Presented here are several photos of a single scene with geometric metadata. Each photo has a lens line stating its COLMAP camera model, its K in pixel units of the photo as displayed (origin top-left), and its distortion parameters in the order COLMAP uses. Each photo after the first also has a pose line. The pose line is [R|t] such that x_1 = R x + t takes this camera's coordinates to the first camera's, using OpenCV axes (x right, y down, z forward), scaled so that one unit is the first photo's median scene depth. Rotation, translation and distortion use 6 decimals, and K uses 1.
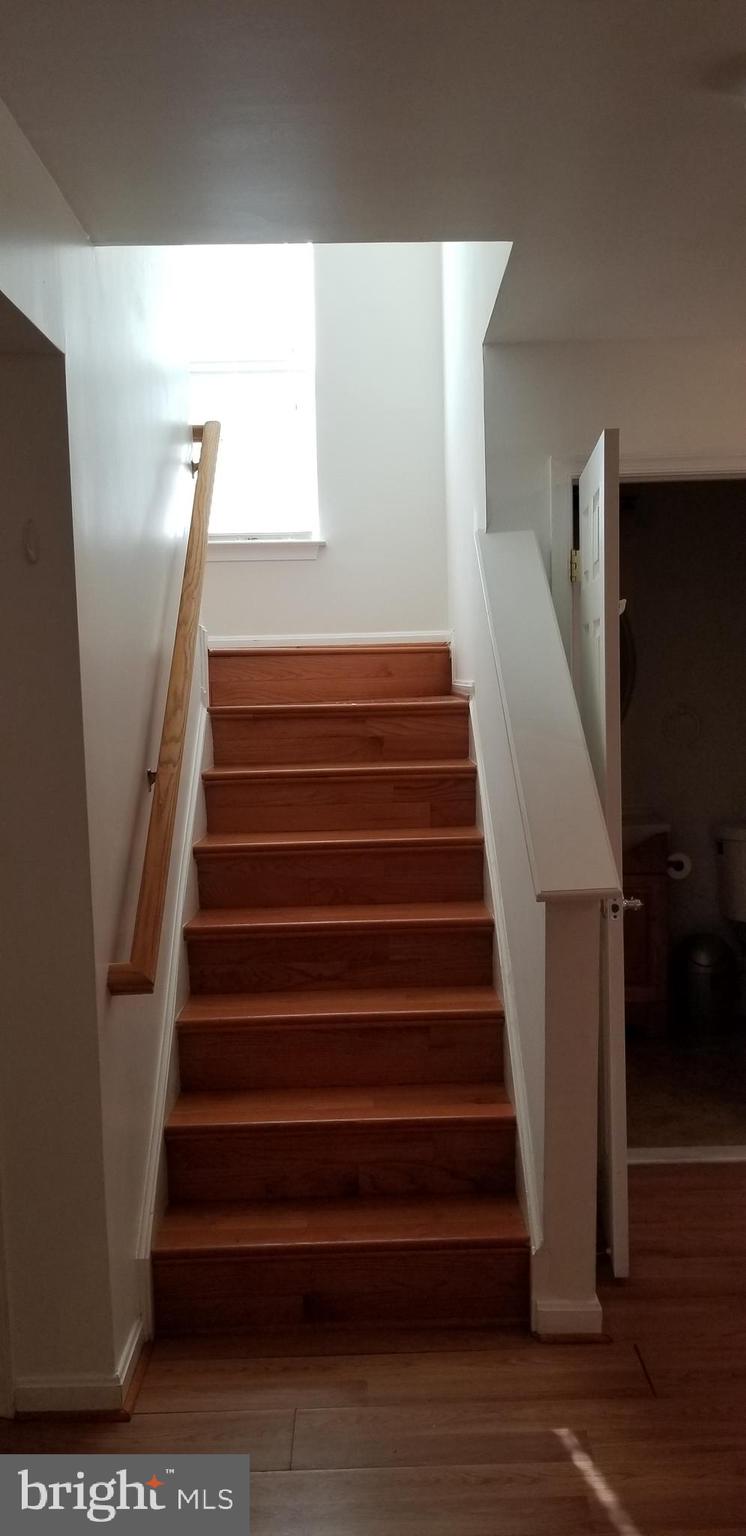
lens RADIAL K [[1194.8, 0, 384.8], [0, 1194.8, 761.2], [0, 0, 1]] dist [0.092151, -0.162124]
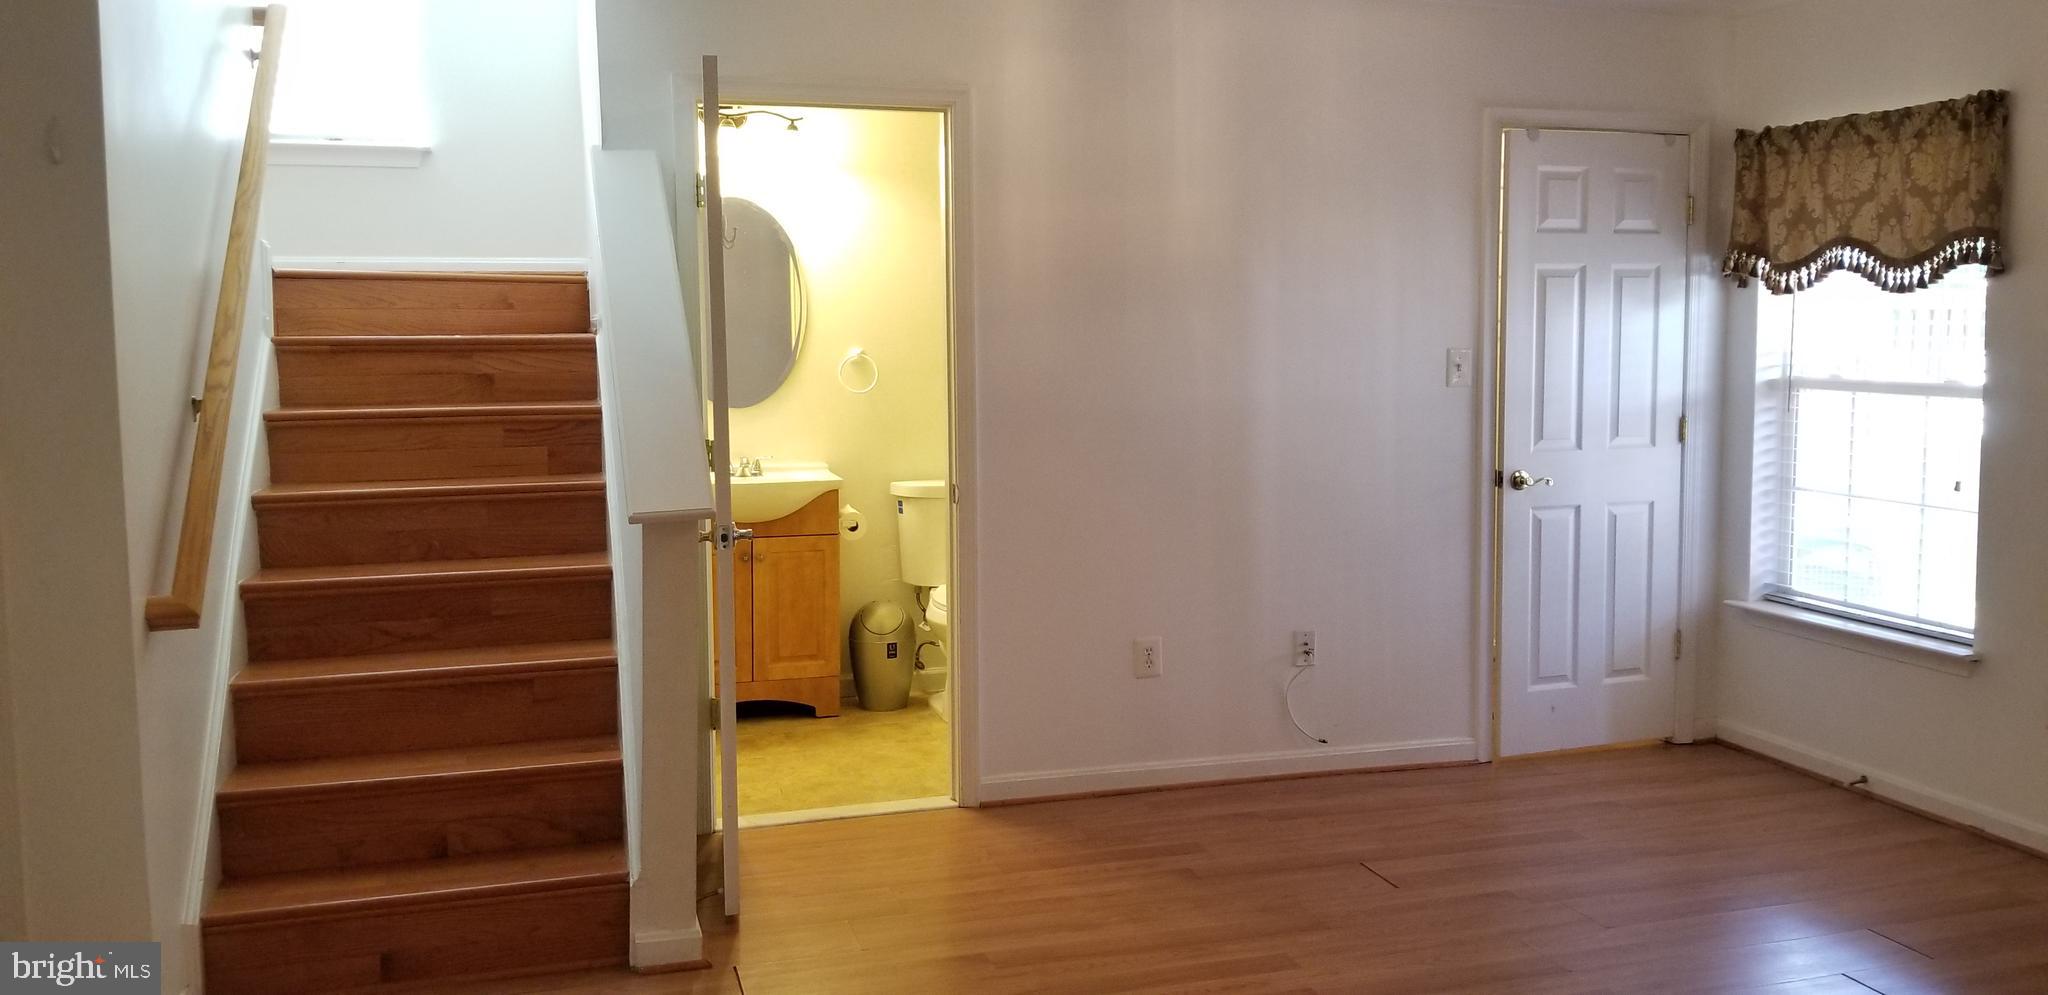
lens RADIAL K [[1593.0, 0, 1038.2], [0, 1593.0, 439.4], [0, 0, 1]] dist [0.092151, -0.162124]
pose [[0.959716, -0.004259, 0.280941, 0.063540], [0.005884, 0.999970, -0.004942, 0.044183], [-0.280912, 0.006396, 0.959712, -0.303305]]
